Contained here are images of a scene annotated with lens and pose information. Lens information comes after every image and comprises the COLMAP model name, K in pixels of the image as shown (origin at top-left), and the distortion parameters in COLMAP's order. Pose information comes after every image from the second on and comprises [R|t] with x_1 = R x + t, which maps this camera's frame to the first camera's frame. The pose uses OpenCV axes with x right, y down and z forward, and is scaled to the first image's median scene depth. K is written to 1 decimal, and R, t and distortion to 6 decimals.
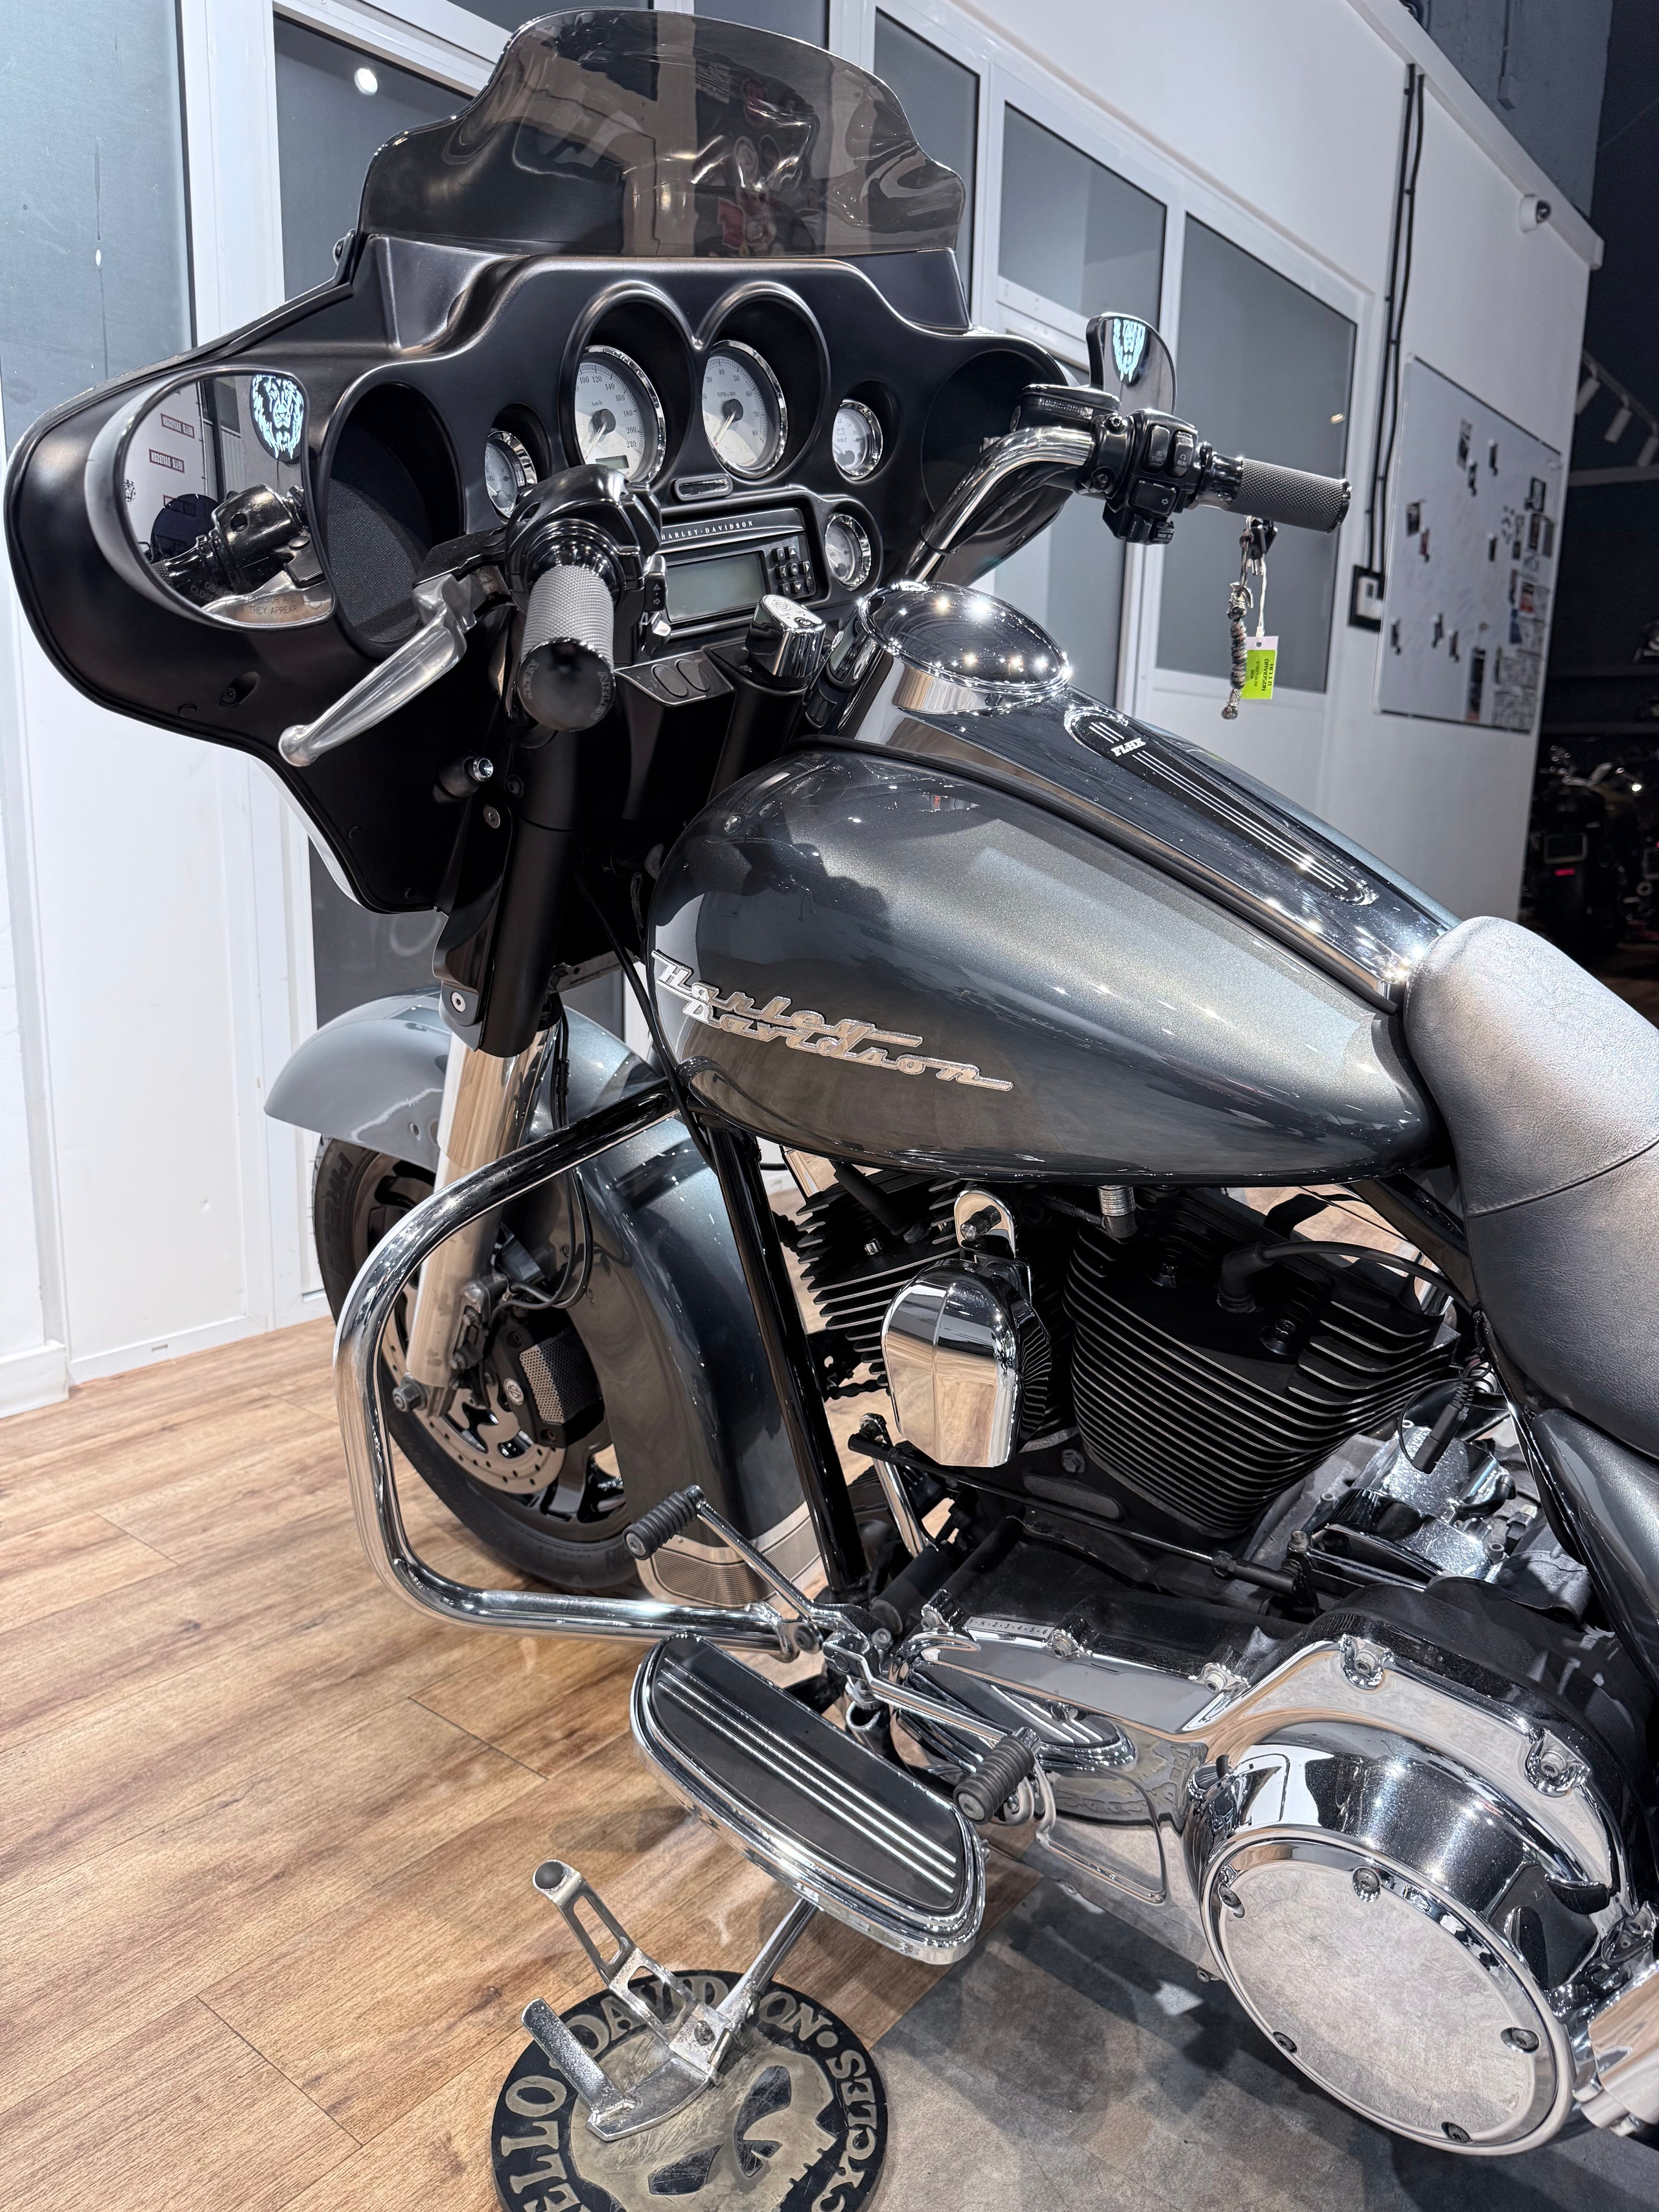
lens RADIAL K [[1560.6, 0, 828.1], [0, 1560.6, 1105.1], [0, 0, 1]] dist [-0.004136, 0.000957]
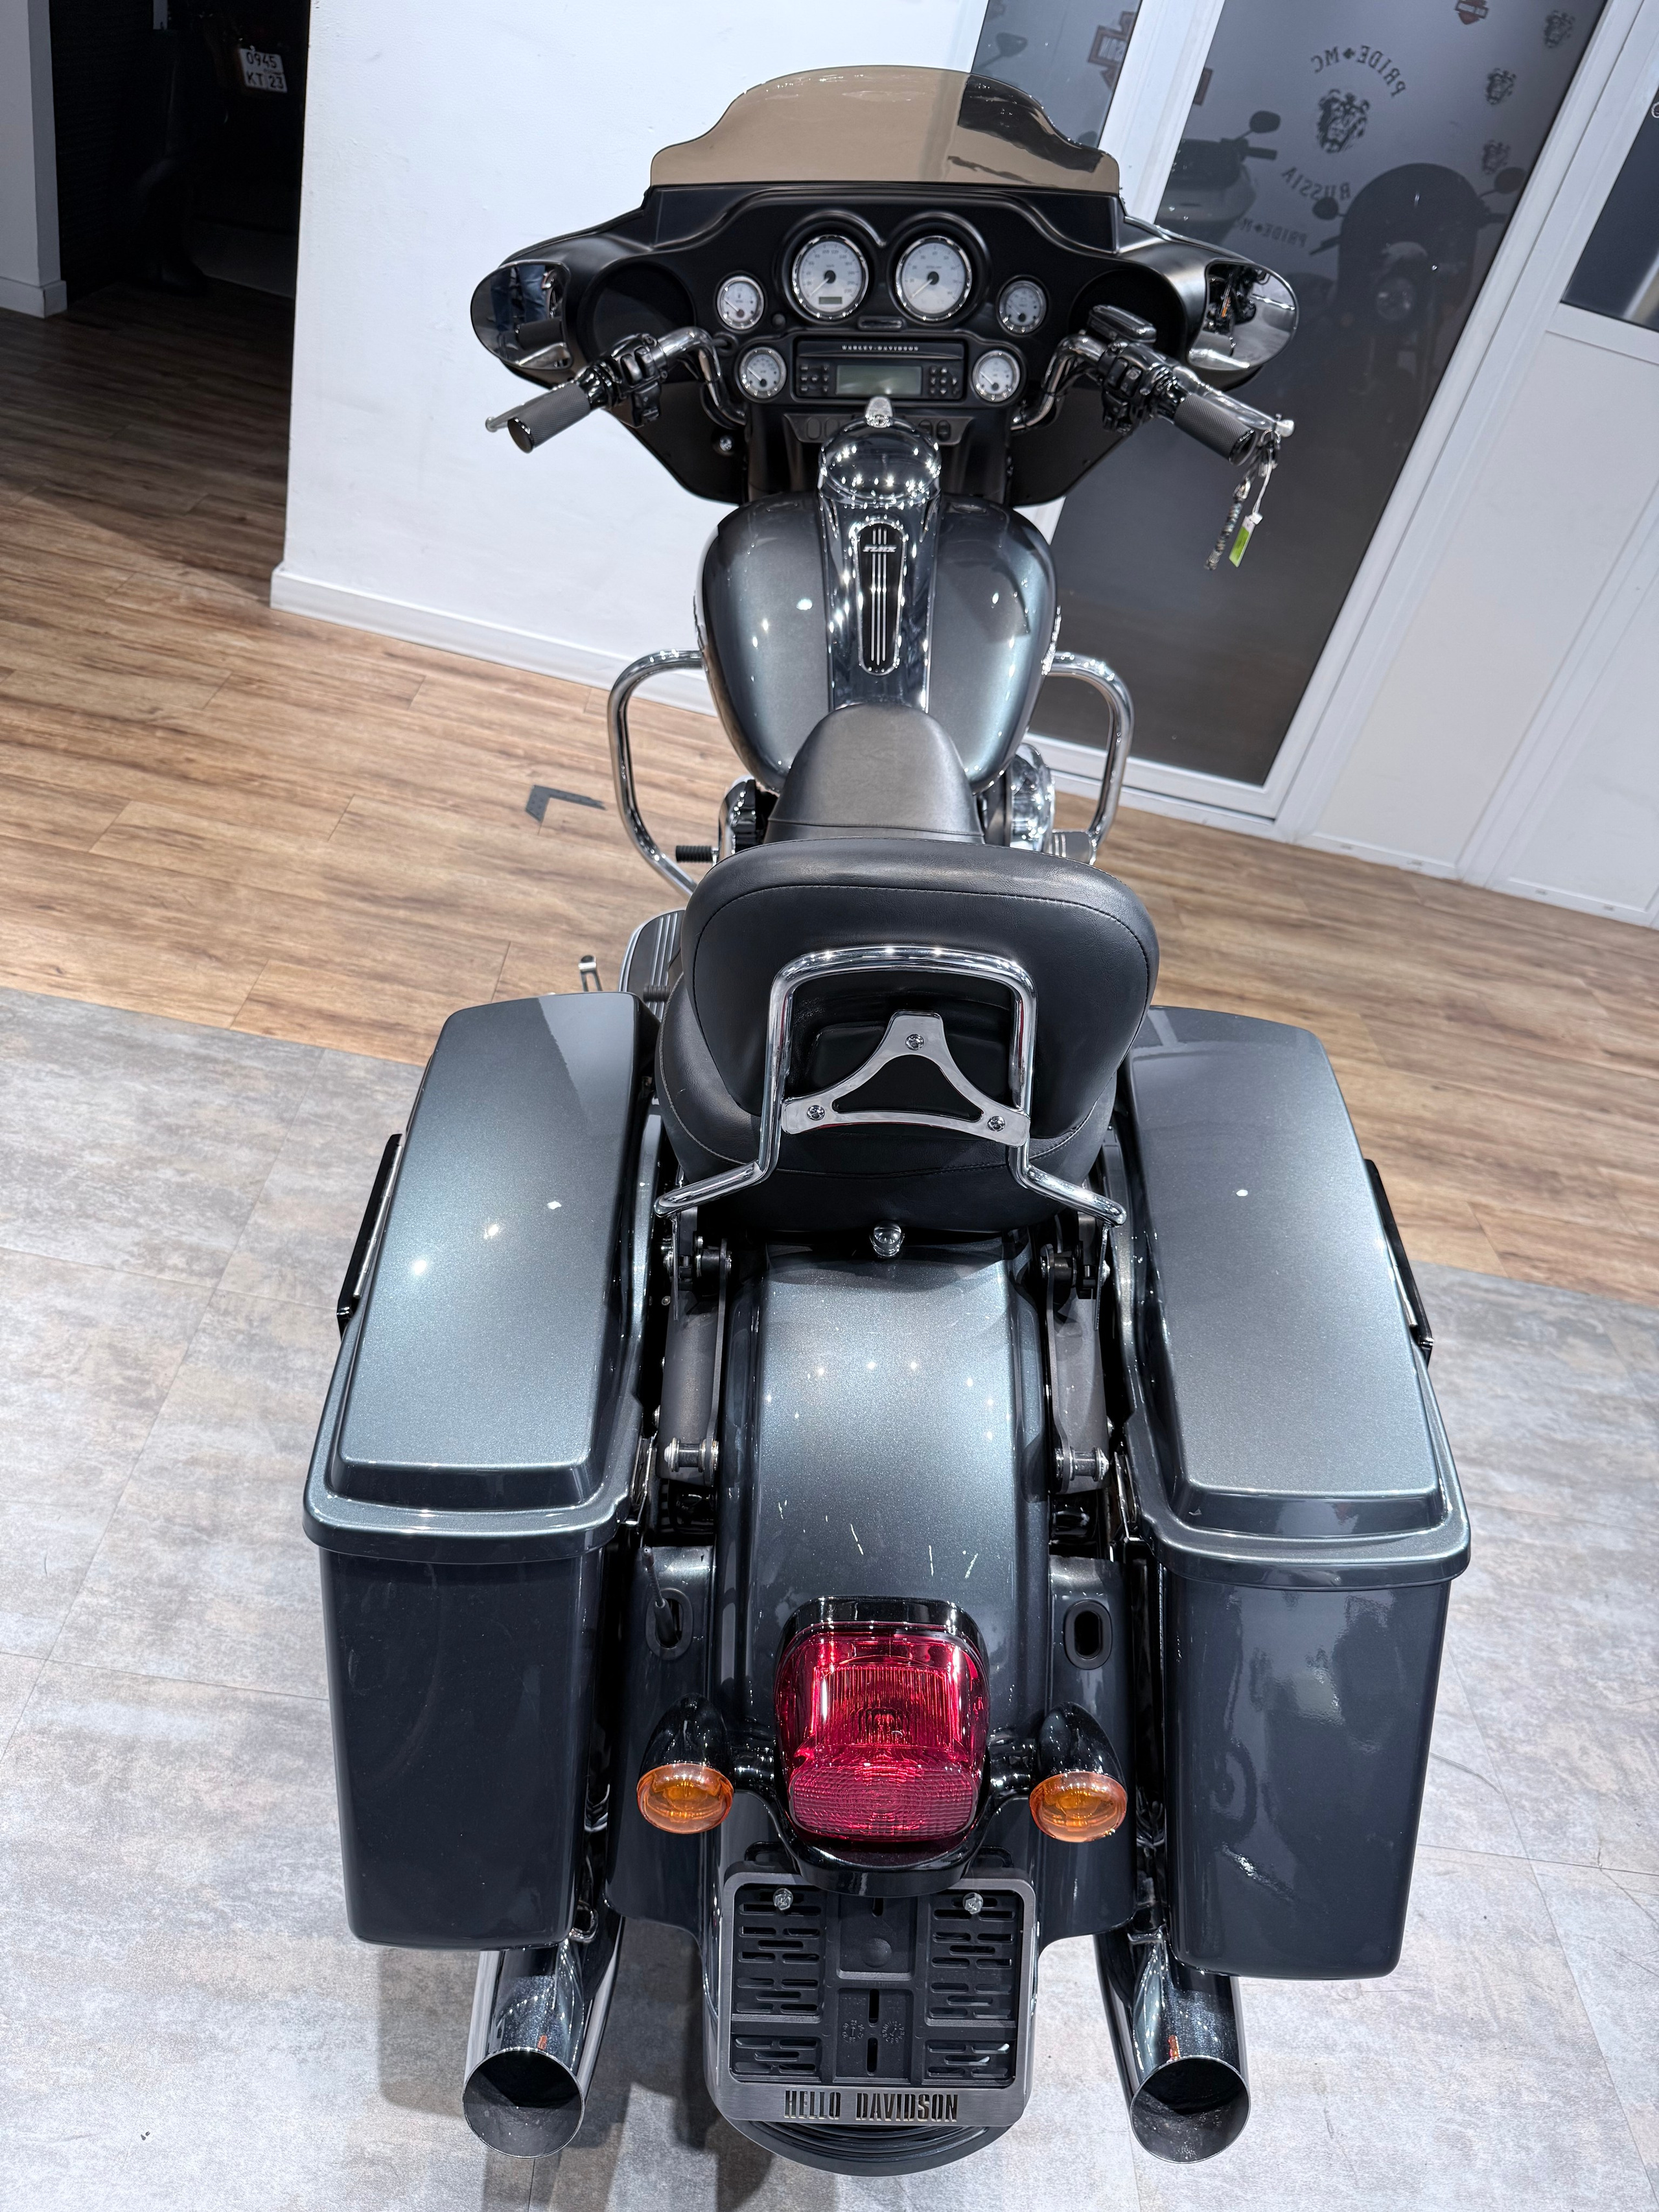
lens RADIAL K [[1565.5, 0, 830.5], [0, 1565.5, 1100.9], [0, 0, 1]] dist [0.109557, -0.169569]
pose [[0.623257, 0.552450, -0.553489, 1.141172], [-0.372243, 0.832026, 0.411301, -0.319862], [0.687740, -0.050314, 0.724212, -0.326894]]
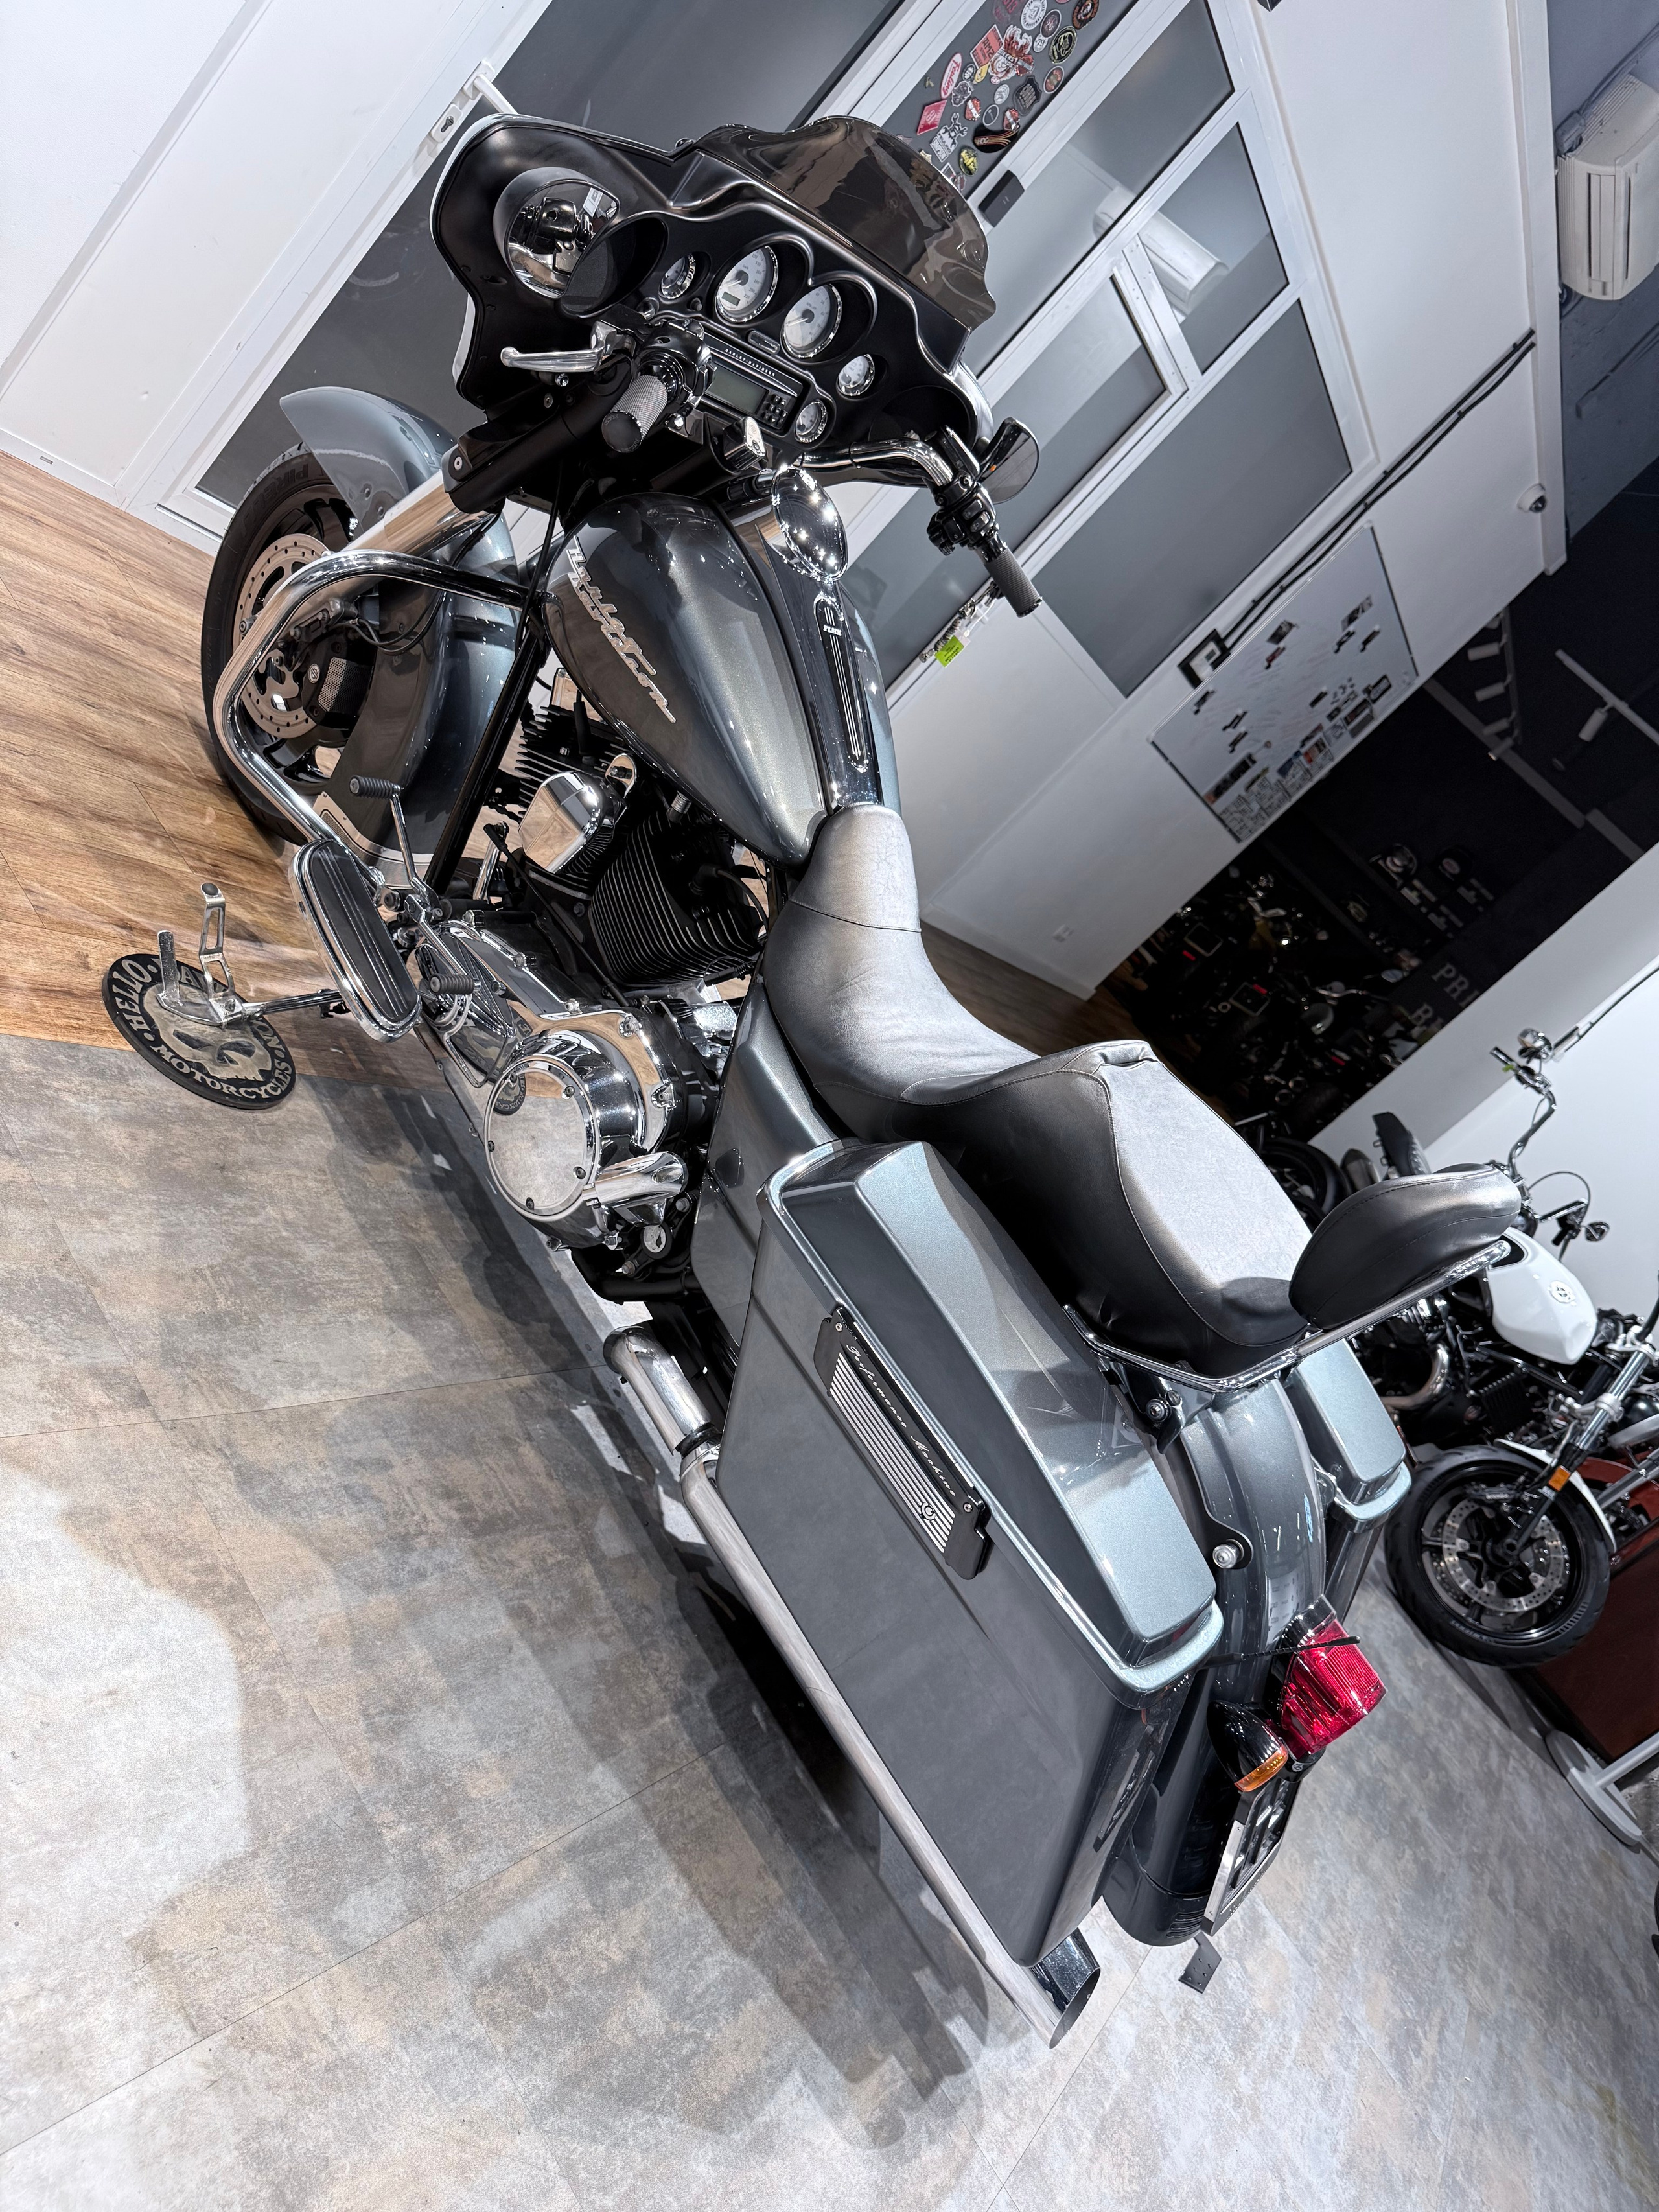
lens RADIAL K [[1543.2, 0, 822.3], [0, 1543.2, 1108.1], [0, 0, 1]] dist [0.062068, -0.102507]
pose [[0.741469, 0.607299, 0.285328, -0.007951], [-0.653081, 0.750764, 0.099187, 0.028091], [-0.153978, -0.259886, 0.953284, -0.758631]]
